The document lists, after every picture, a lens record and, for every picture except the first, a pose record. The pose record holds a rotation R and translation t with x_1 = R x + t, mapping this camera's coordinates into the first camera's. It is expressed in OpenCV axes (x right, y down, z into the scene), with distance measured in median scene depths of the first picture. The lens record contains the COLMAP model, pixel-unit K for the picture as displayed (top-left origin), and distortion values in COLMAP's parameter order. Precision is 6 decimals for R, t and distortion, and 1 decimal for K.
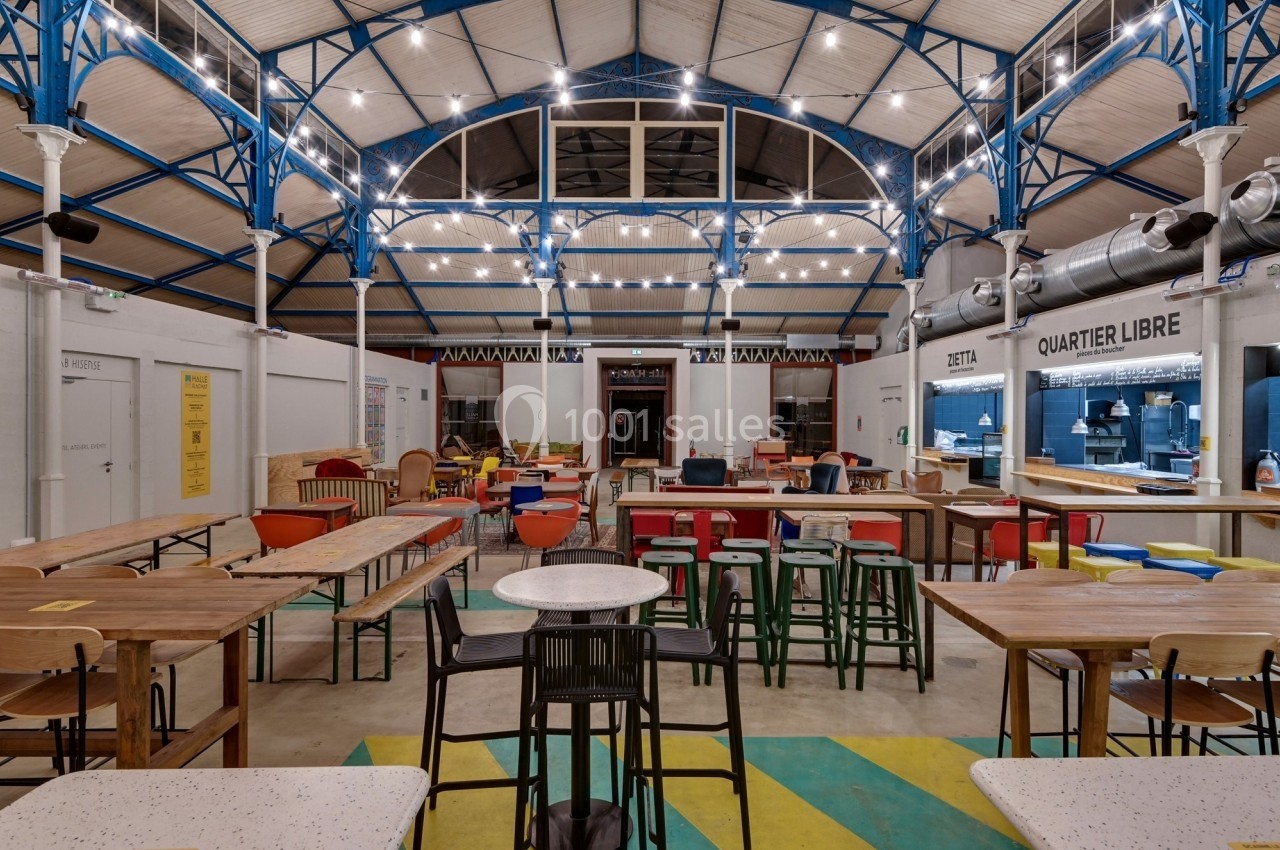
lens RADIAL K [[703.7, 0, 642.2], [0, 703.7, 418.7], [0, 0, 1]] dist [0.006900, 0.000295]
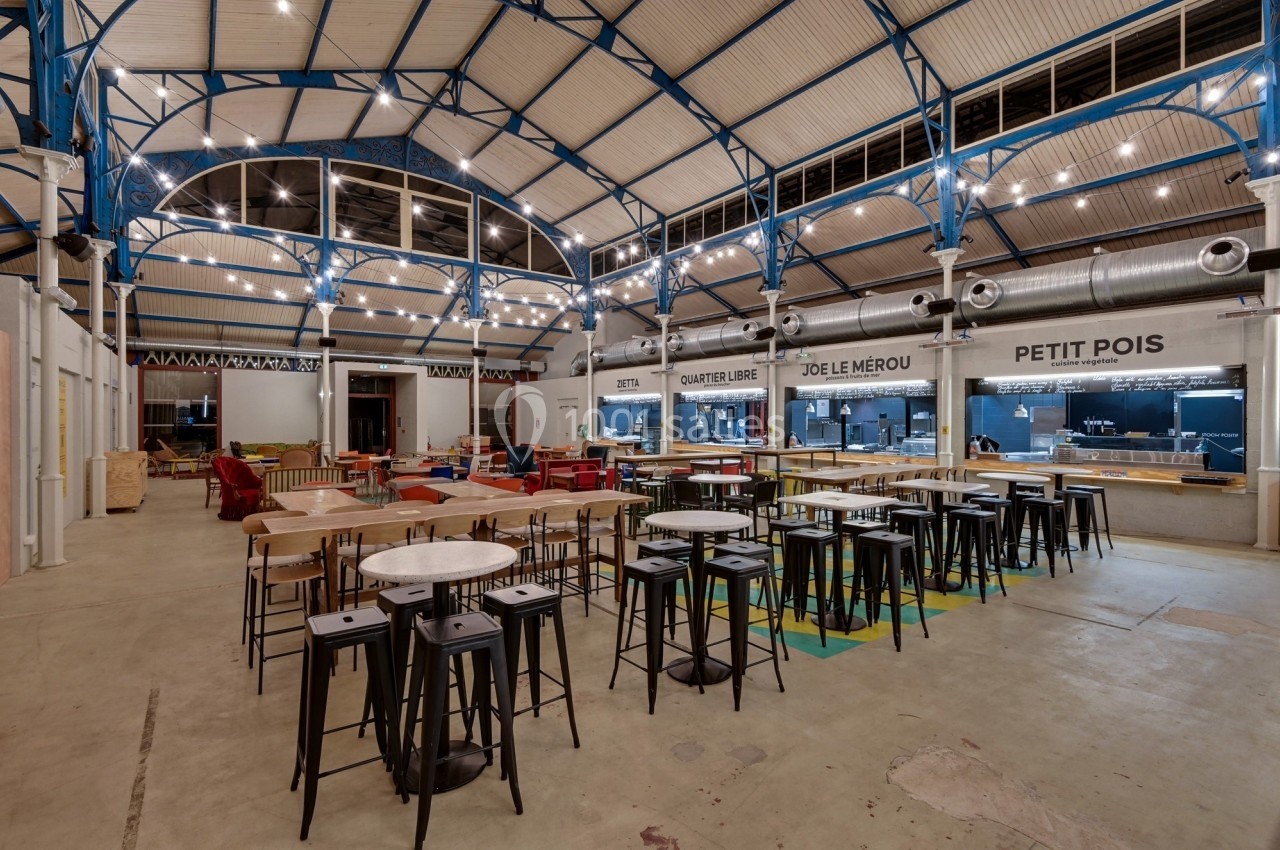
lens RADIAL K [[589.8, 0, 646.8], [0, 589.8, 413.4], [0, 0, 1]] dist [0.015044, -0.010008]
pose [[0.798901, 0.001764, 0.601460, -0.307735], [0.006384, 0.999914, -0.011413, 0.001464], [-0.601429, 0.012957, 0.798821, -0.121890]]
